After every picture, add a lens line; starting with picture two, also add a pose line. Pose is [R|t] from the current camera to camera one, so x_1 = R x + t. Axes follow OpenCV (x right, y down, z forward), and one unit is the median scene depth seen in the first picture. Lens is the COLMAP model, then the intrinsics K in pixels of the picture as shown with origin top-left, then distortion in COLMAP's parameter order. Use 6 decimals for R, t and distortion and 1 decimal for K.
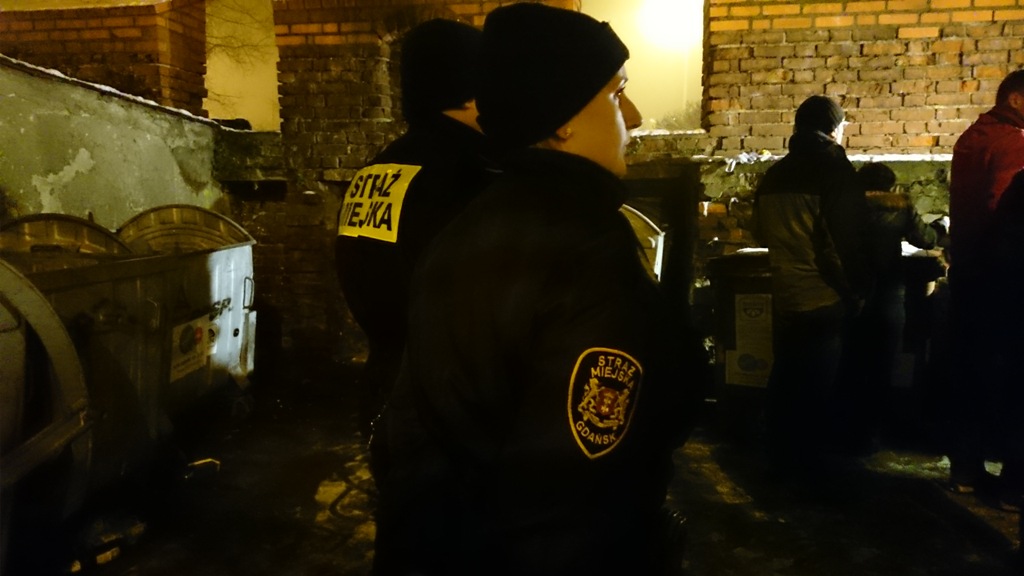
lens RADIAL K [[926.9, 0, 508.9], [0, 926.9, 285.6], [0, 0, 1]] dist [0.062575, 0.046946]
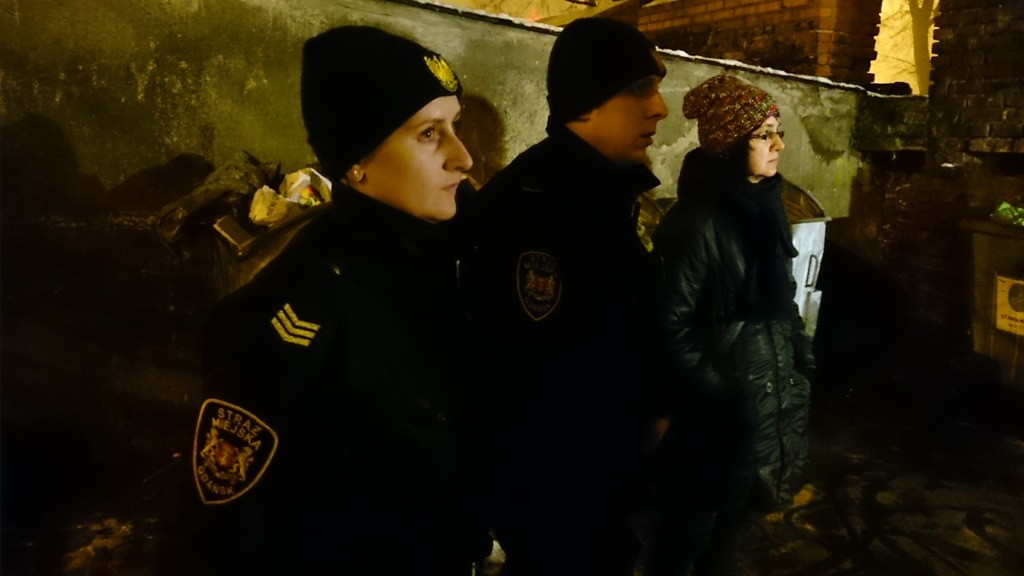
lens RADIAL K [[926.9, 0, 509.3], [0, 926.9, 284.1], [0, 0, 1]] dist [0.062575, 0.046946]
pose [[0.677950, 0.132066, -0.723148, 0.167169], [-0.096634, 0.991204, 0.090426, -0.029181], [0.728729, 0.008577, 0.684749, 0.087359]]
